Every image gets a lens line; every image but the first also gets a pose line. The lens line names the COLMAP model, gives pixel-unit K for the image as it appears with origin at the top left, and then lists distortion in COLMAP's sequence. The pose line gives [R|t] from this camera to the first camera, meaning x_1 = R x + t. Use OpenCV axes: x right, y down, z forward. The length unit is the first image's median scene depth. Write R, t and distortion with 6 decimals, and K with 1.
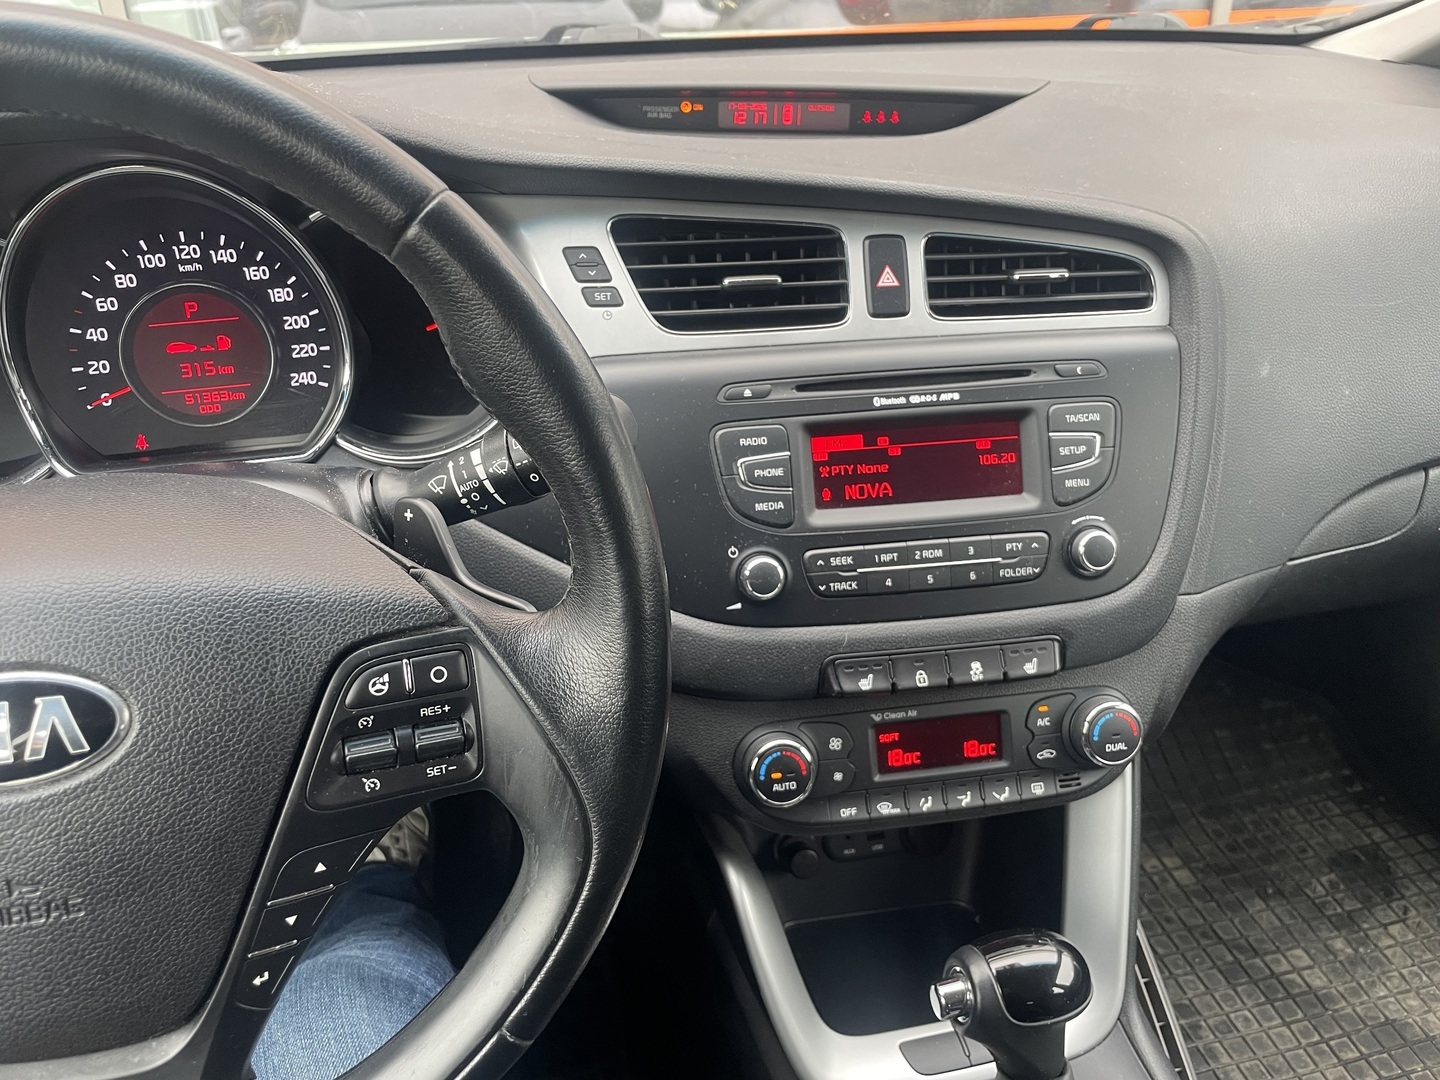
lens RADIAL K [[1084.6, 0, 709.1], [0, 1084.6, 543.7], [0, 0, 1]] dist [0.086976, -0.120309]
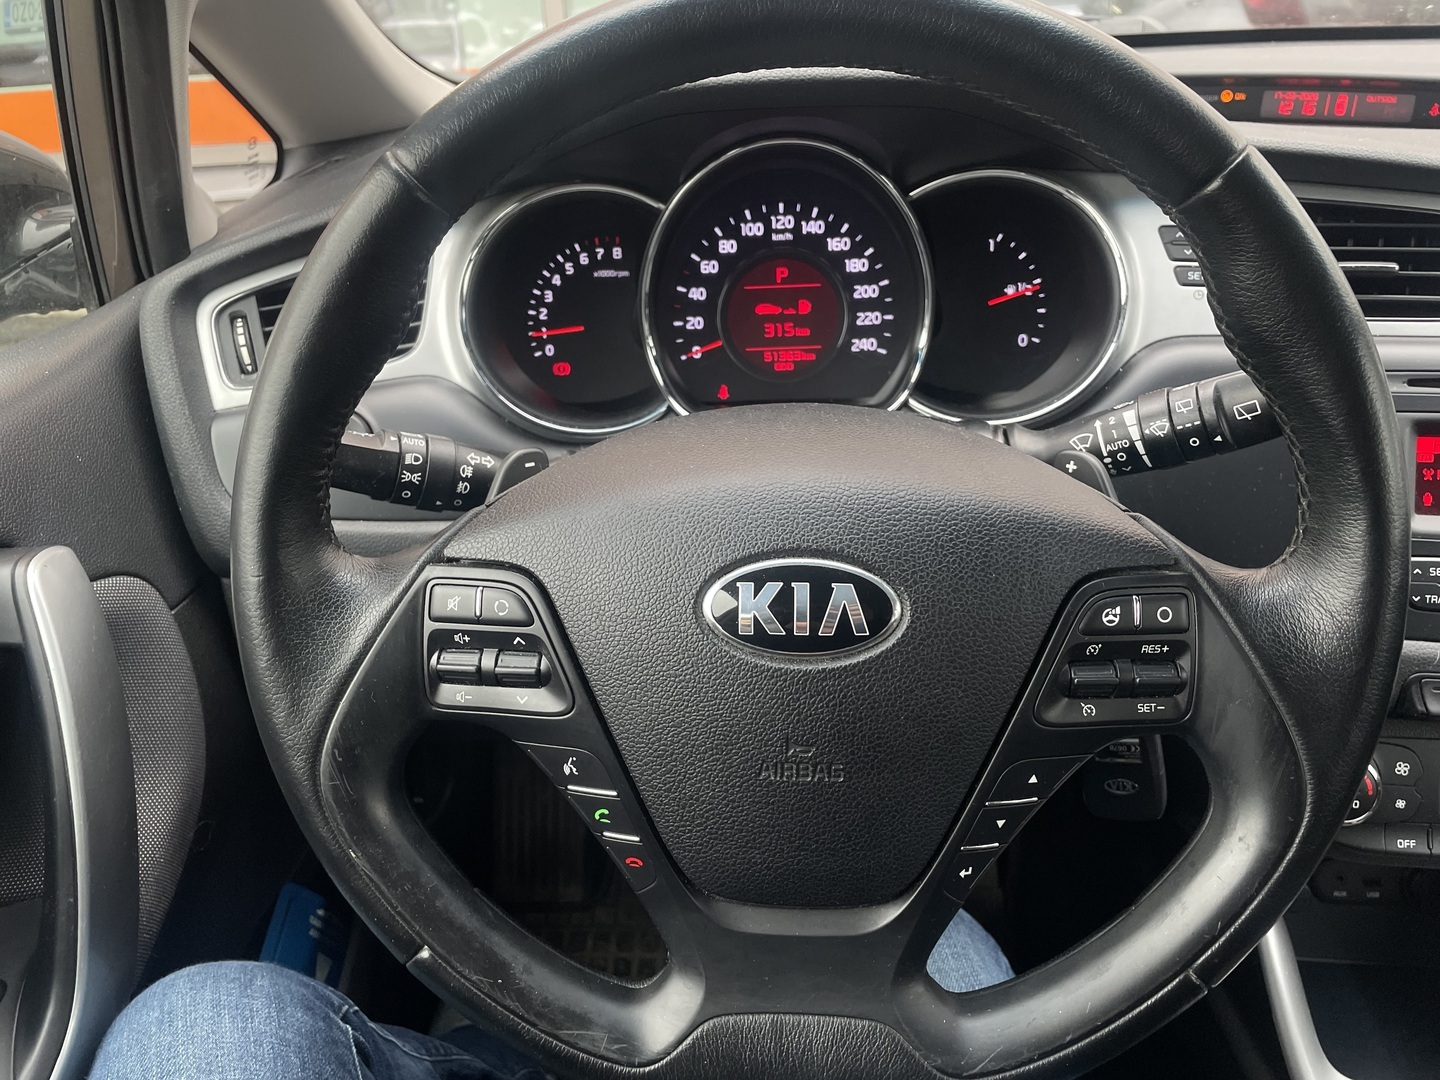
lens RADIAL K [[1084.6, 0, 709.1], [0, 1084.6, 543.7], [0, 0, 1]] dist [0.086976, -0.120309]
pose [[0.959754, 0.110872, -0.258031, -0.309927], [-0.113357, 0.993540, 0.005274, 0.075009], [0.256949, 0.024188, 0.966122, -0.082431]]
